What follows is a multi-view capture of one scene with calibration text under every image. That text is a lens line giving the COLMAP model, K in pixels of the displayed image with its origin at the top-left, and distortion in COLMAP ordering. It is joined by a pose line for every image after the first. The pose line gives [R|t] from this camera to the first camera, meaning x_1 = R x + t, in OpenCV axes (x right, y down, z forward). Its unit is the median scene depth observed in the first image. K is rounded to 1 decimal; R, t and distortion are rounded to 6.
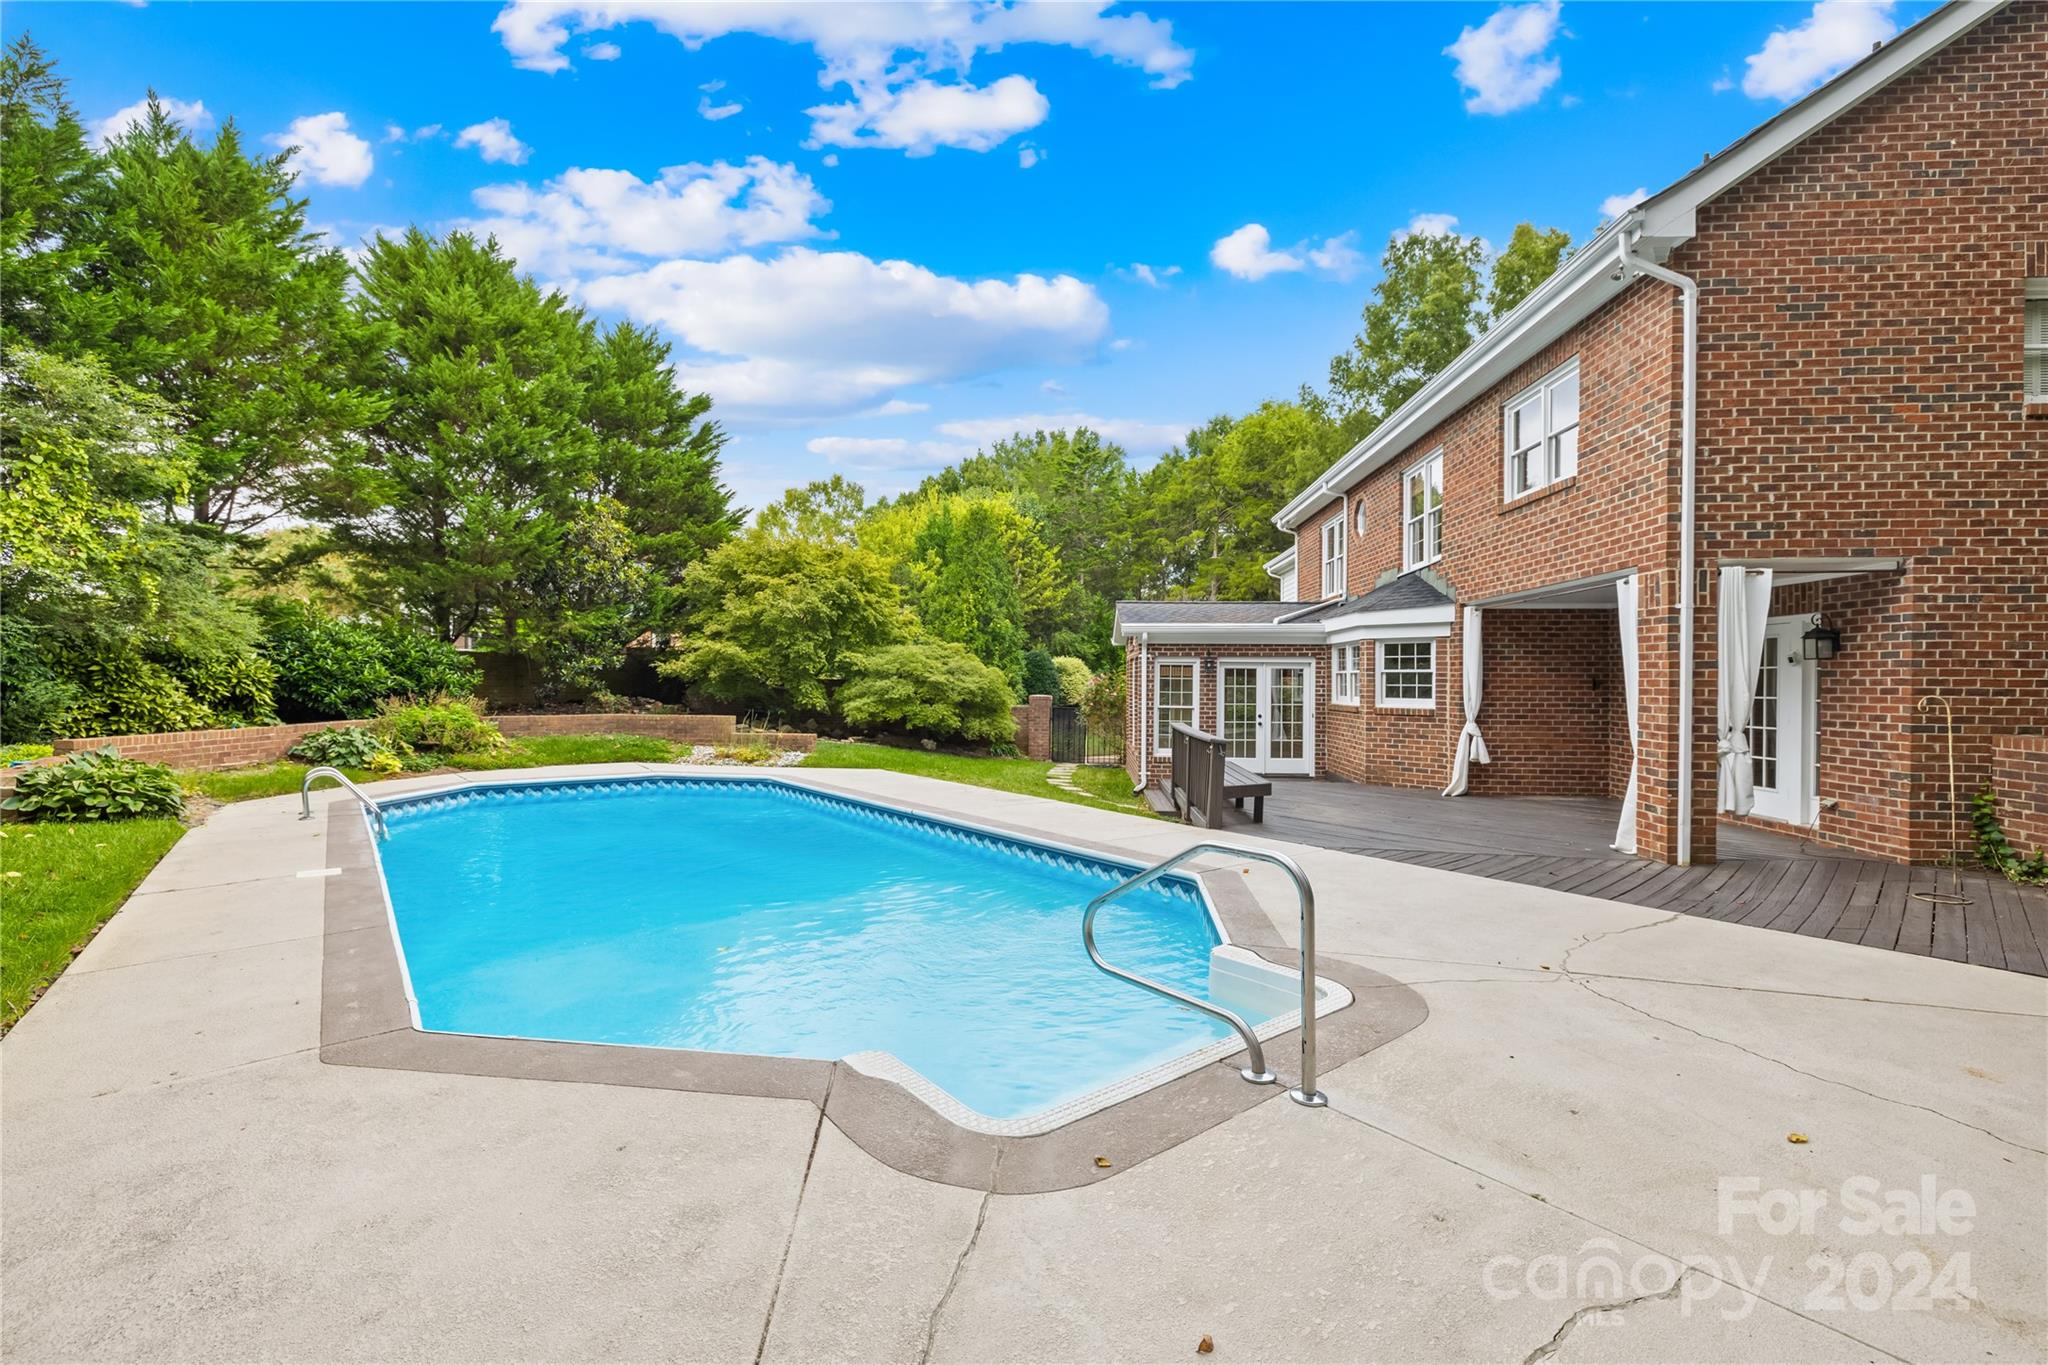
lens RADIAL K [[887.1, 0, 984.4], [0, 887.1, 675.2], [0, 0, 1]] dist [0.001205, -0.000708]
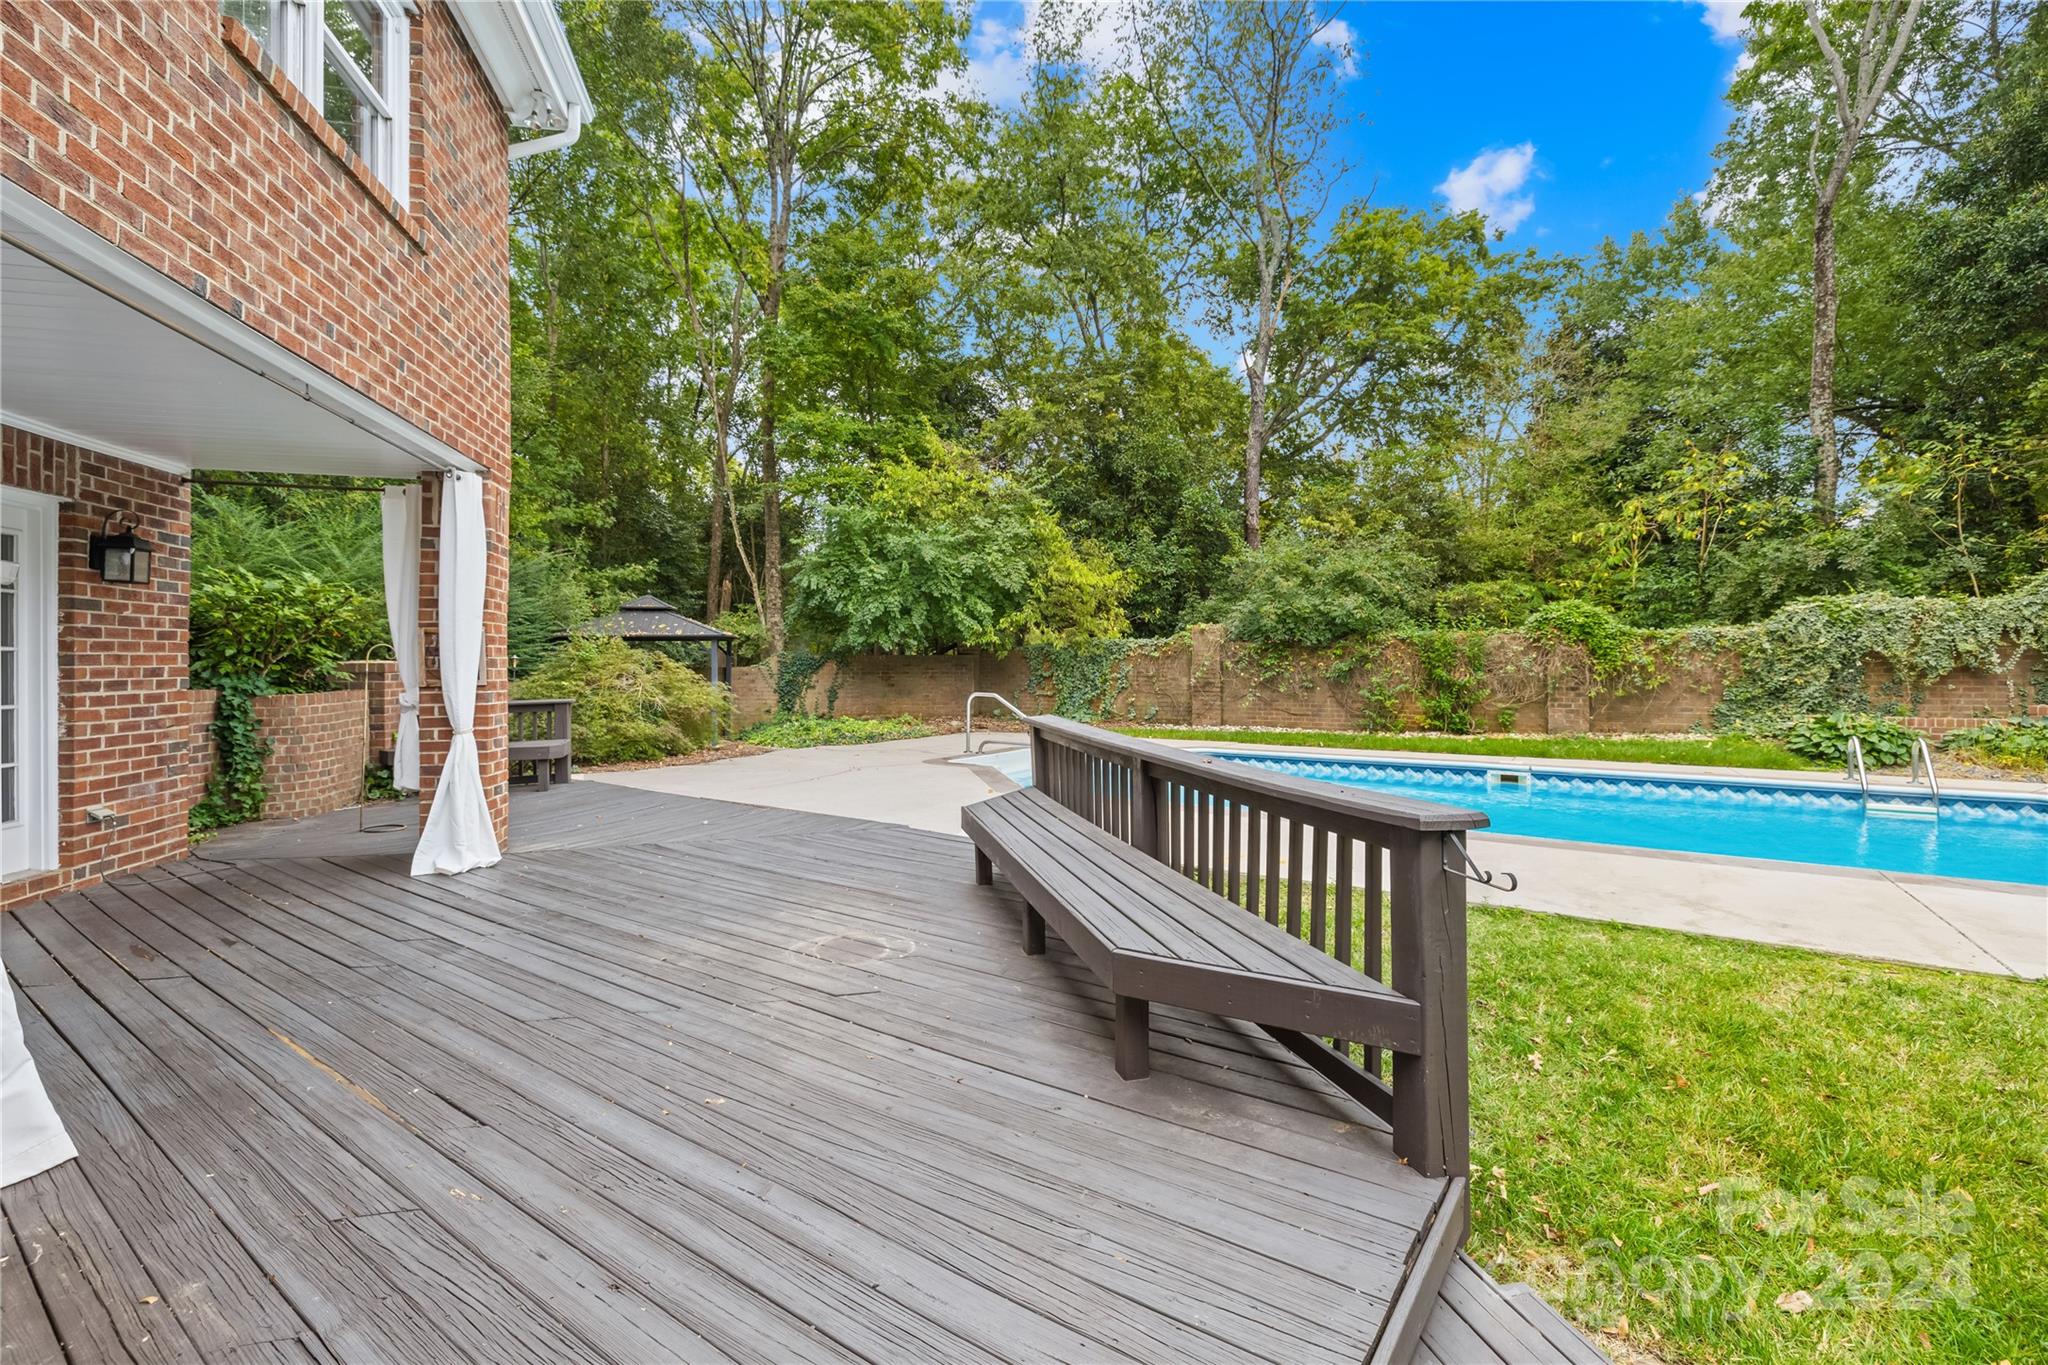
lens RADIAL K [[887.1, 0, 1022.3], [0, 887.1, 667.5], [0, 0, 1]] dist [0.001205, -0.000708]
pose [[-0.941600, -0.005533, -0.336688, 0.236858], [-0.004606, 0.999983, -0.003552, 0.017614], [0.336702, -0.001794, -0.941610, 0.772098]]
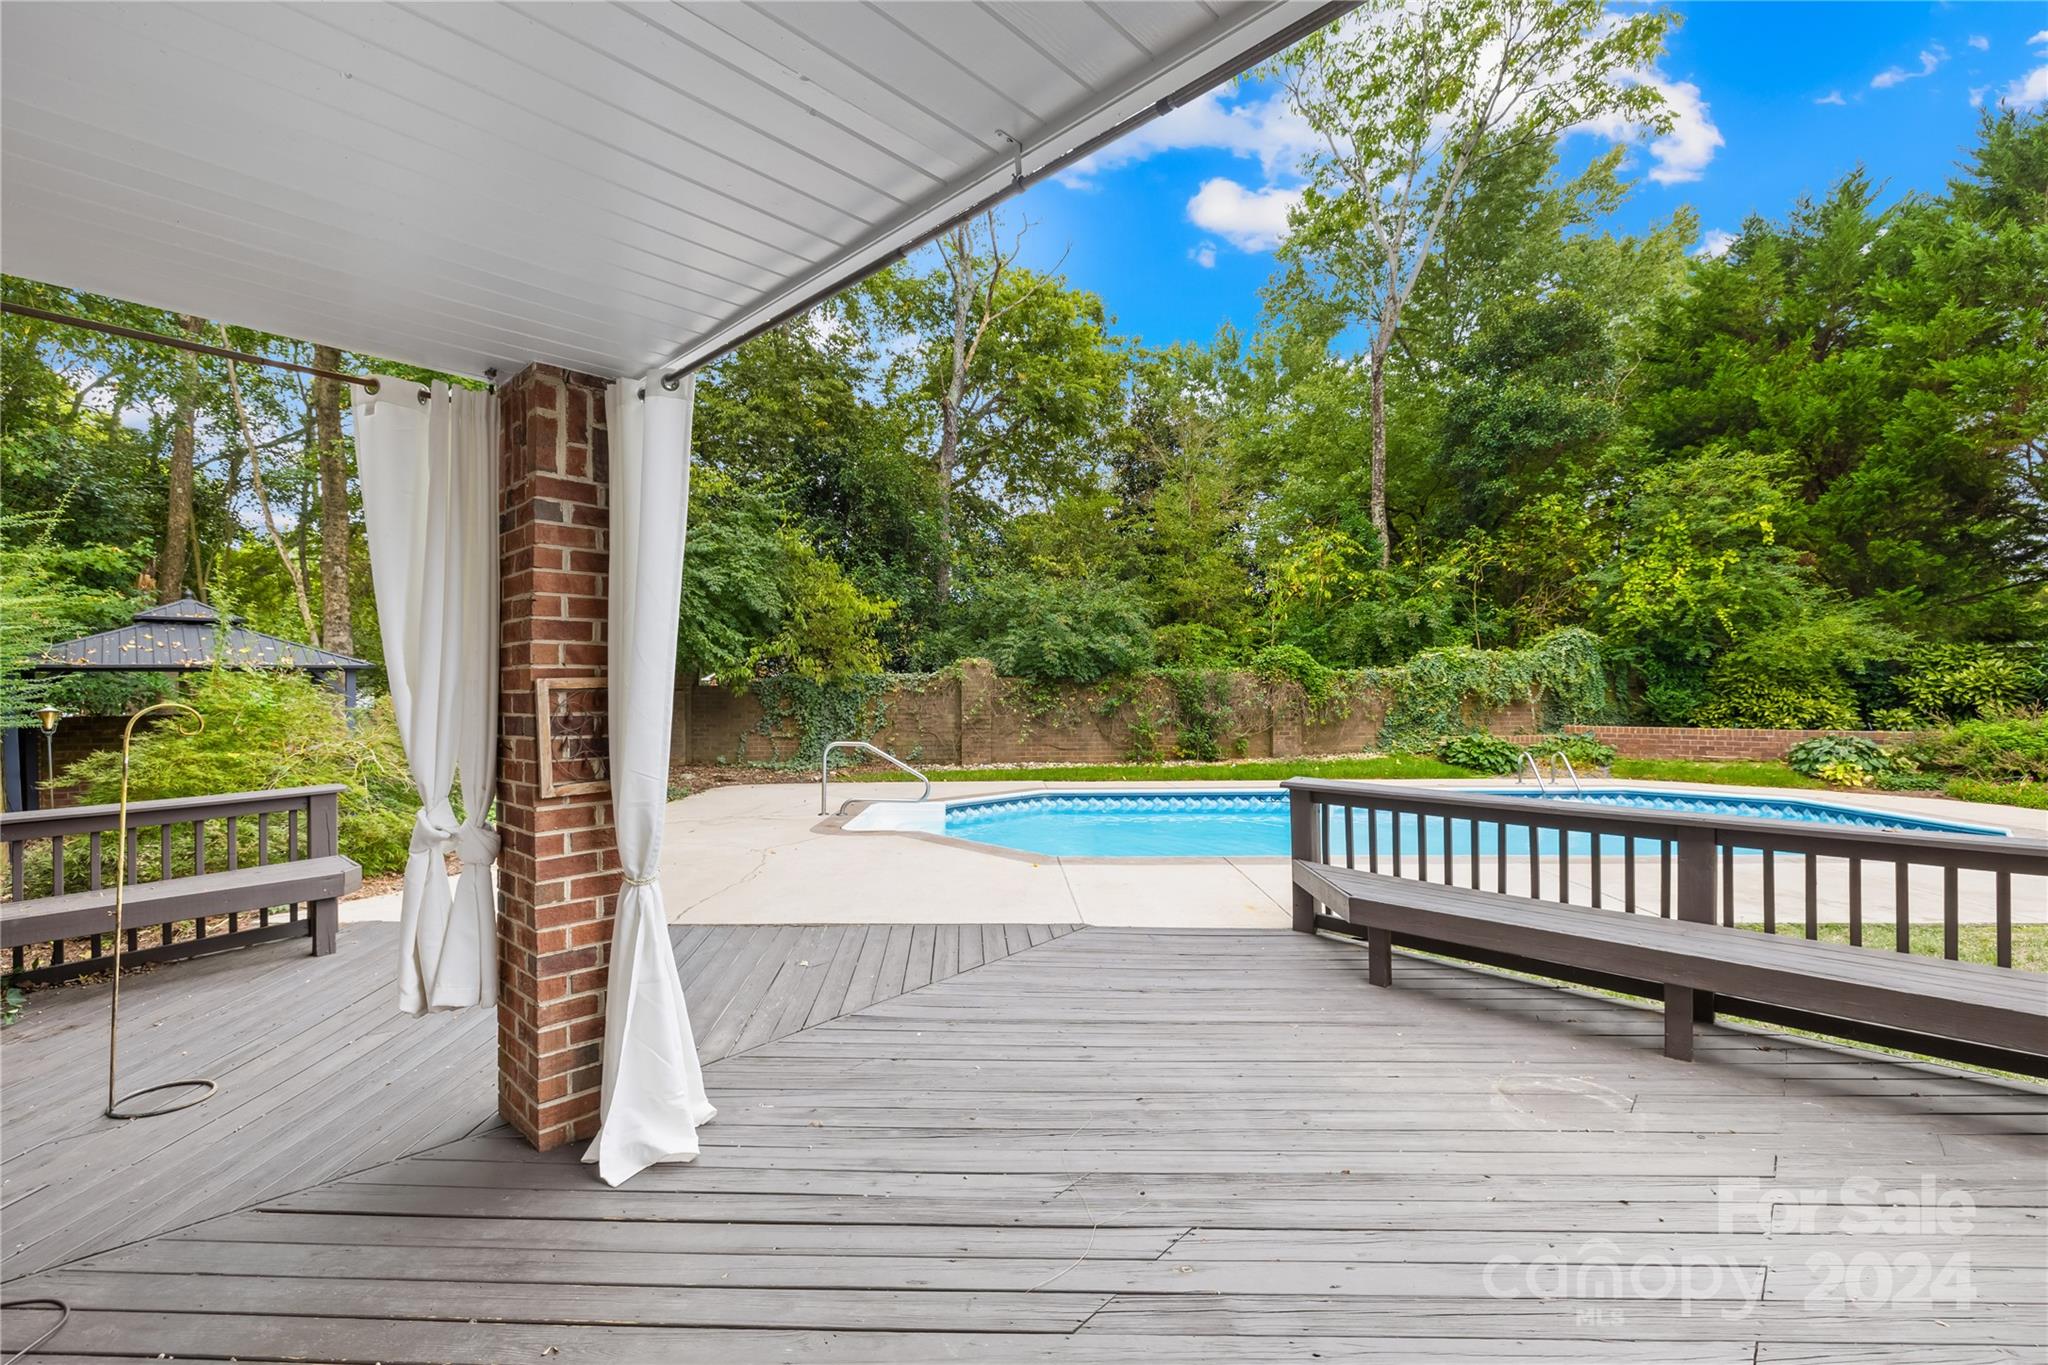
lens RADIAL K [[887.1, 0, 1046.0], [0, 887.1, 679.7], [0, 0, 1]] dist [0.001205, -0.000708]
pose [[-0.599194, -0.012576, -0.800505, 0.395560], [0.004669, 0.999805, -0.019202, 0.007795], [0.800590, -0.015243, -0.599019, 0.578861]]
